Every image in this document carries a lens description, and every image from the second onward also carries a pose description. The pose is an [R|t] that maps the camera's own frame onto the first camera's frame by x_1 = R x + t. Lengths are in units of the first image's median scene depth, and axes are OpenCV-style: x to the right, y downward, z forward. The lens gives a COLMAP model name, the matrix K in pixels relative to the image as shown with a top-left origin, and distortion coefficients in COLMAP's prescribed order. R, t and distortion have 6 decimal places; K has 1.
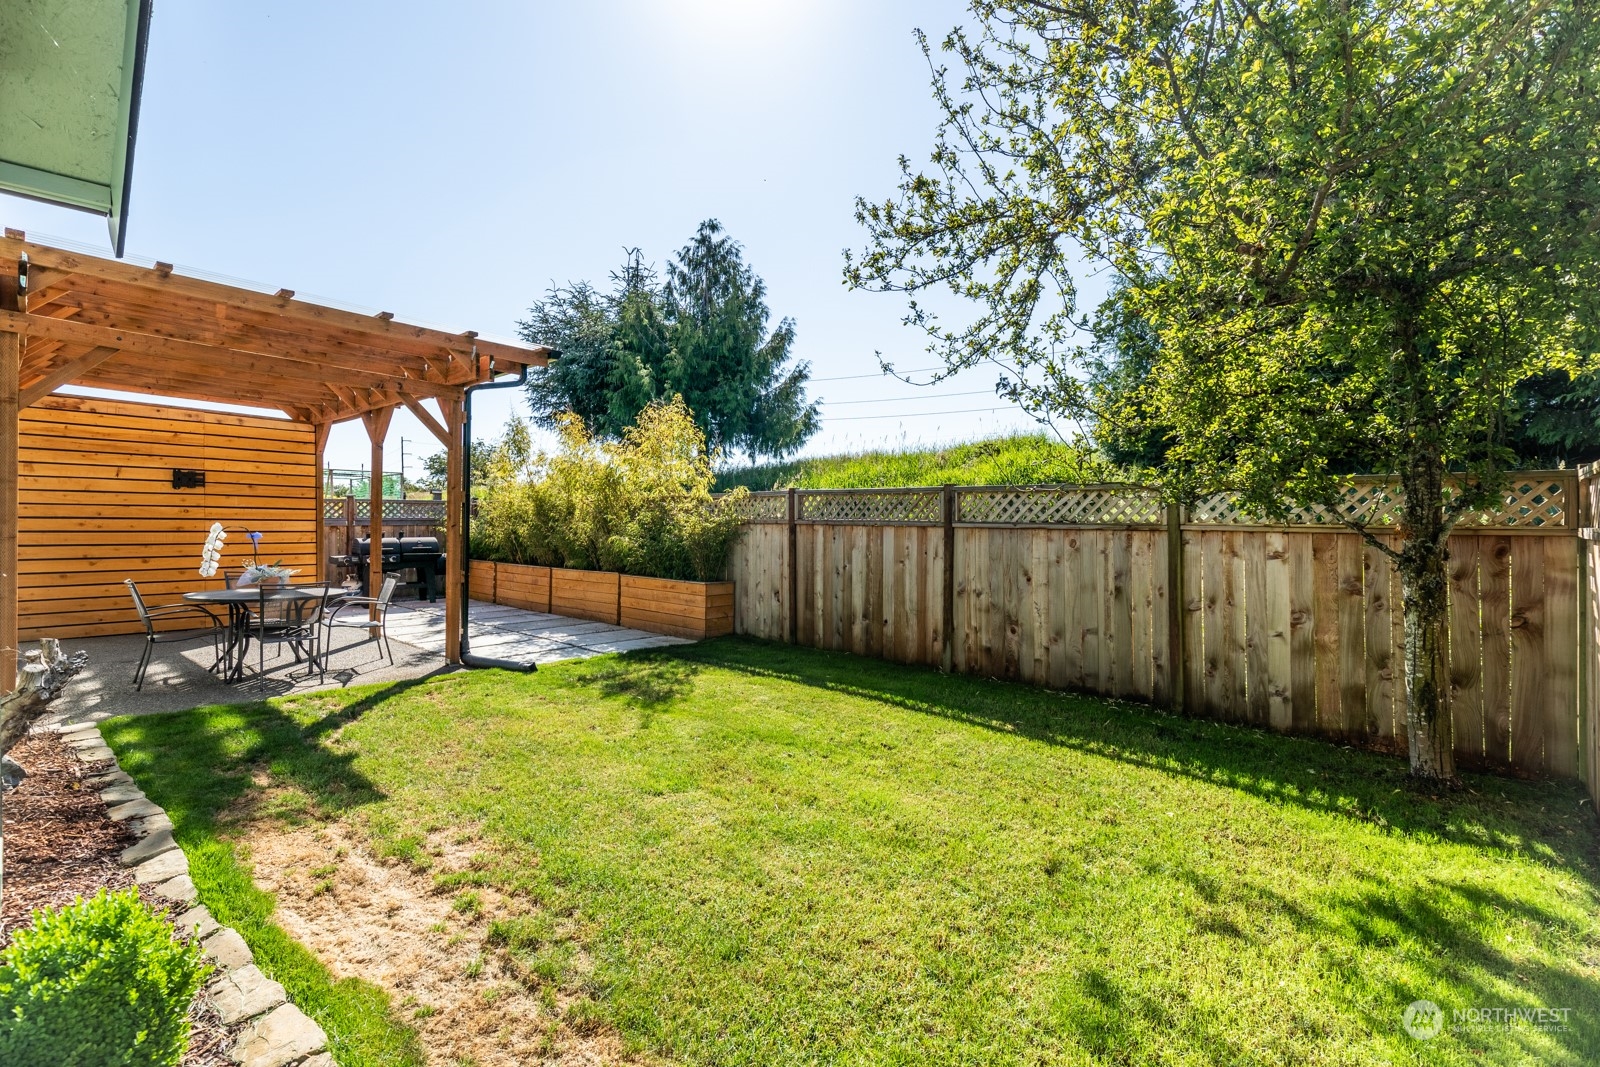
lens RADIAL K [[724.0, 0, 811.1], [0, 724.0, 521.9], [0, 0, 1]] dist [0.008502, -0.001115]
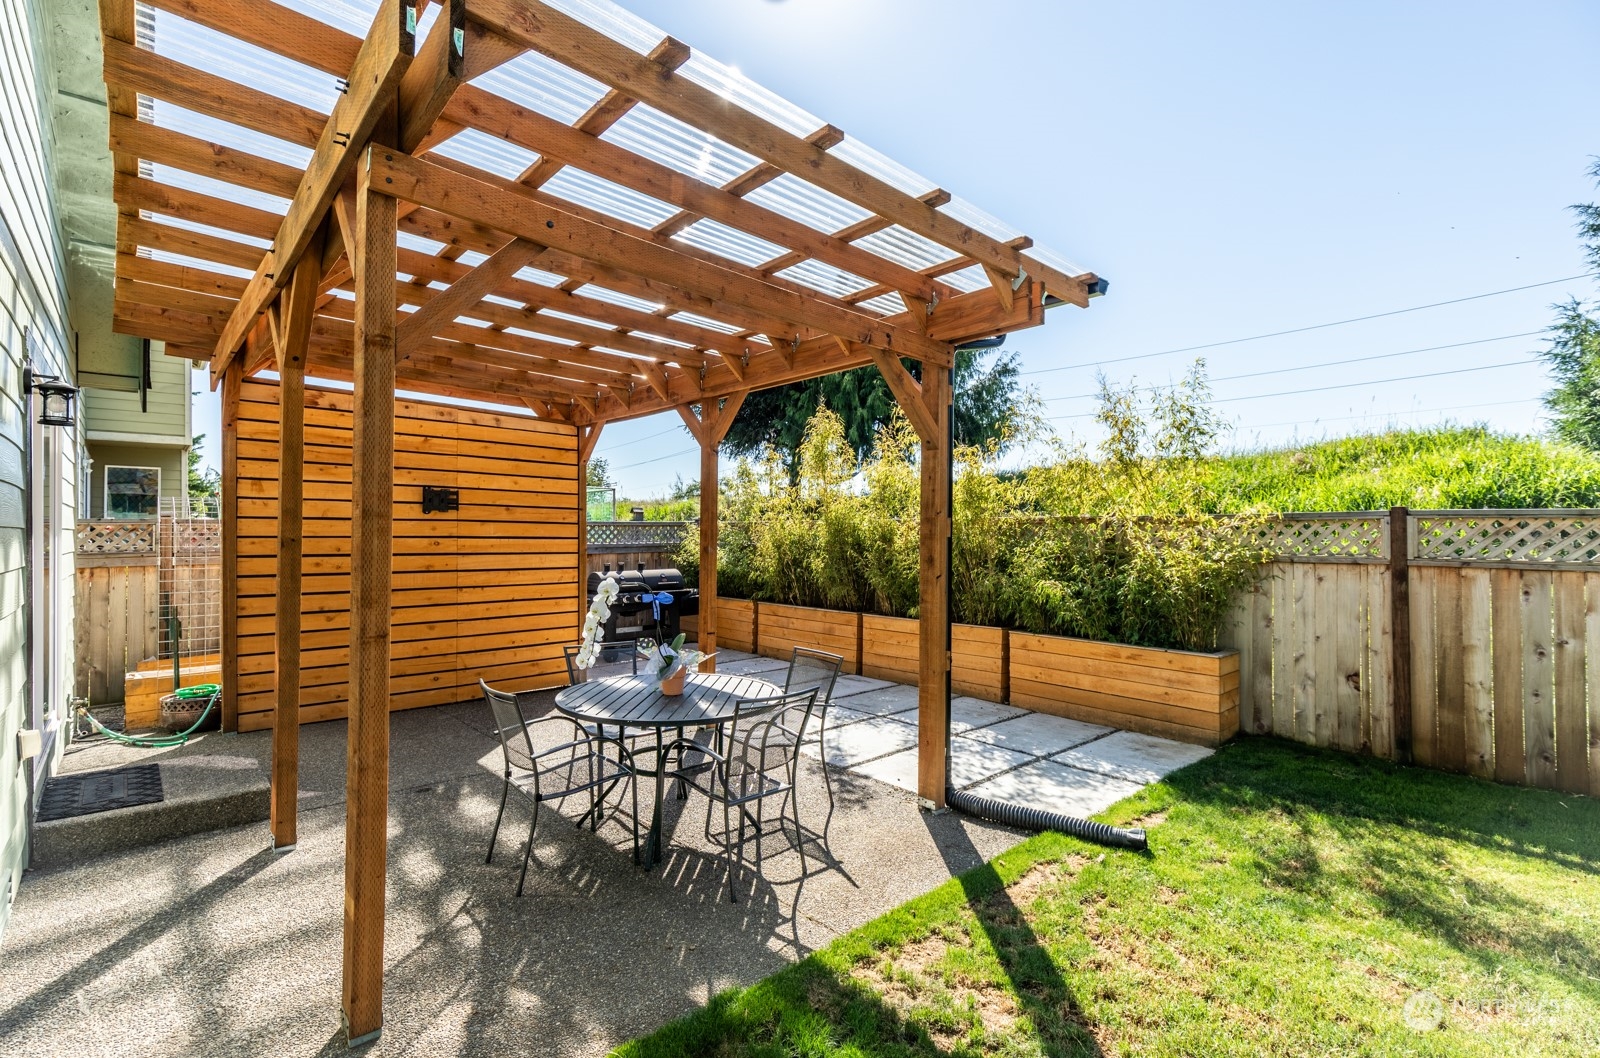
lens RADIAL K [[733.5, 0, 803.8], [0, 733.5, 527.8], [0, 0, 1]] dist [0.011506, -0.000284]
pose [[0.995102, -0.004095, -0.098773, -0.365283], [0.003209, 0.999953, -0.009128, -0.019705], [0.098806, 0.008766, 0.995068, 0.260321]]
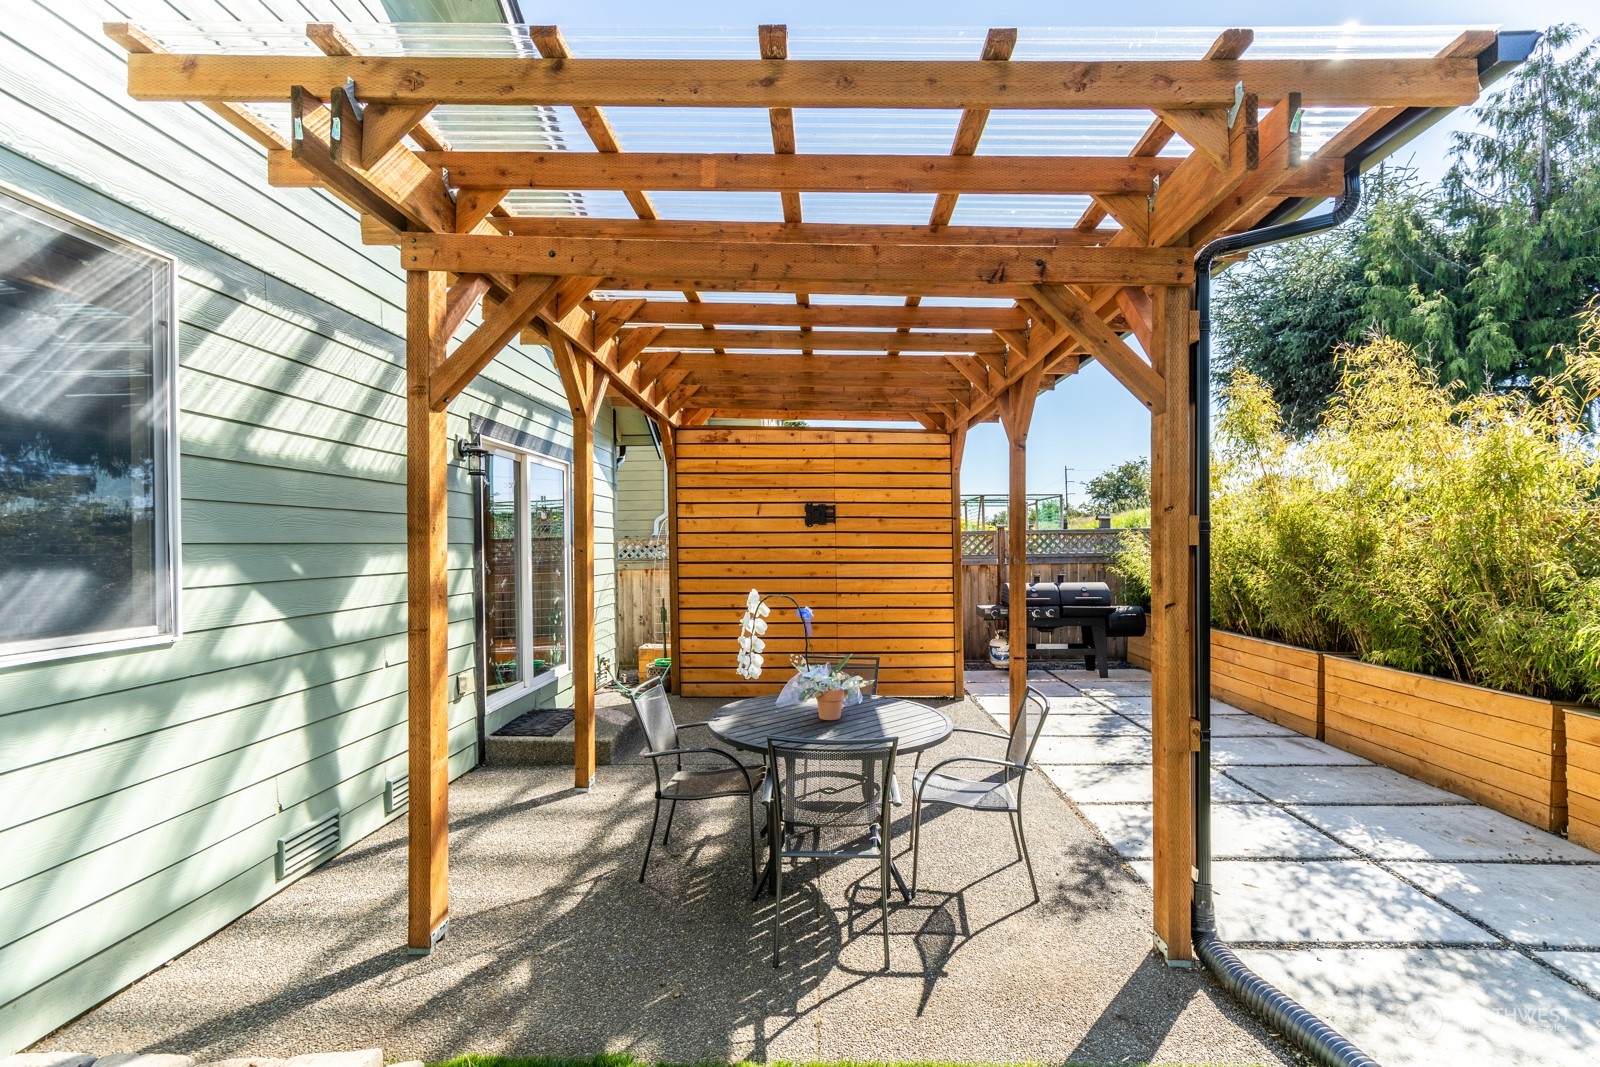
lens RADIAL K [[724.0, 0, 809.0], [0, 724.0, 539.6], [0, 0, 1]] dist [0.008502, -0.001115]
pose [[0.656333, -0.014135, -0.754339, -0.217695], [0.009417, 0.999900, -0.010544, -0.018891], [0.754412, -0.000183, 0.656401, 0.399381]]
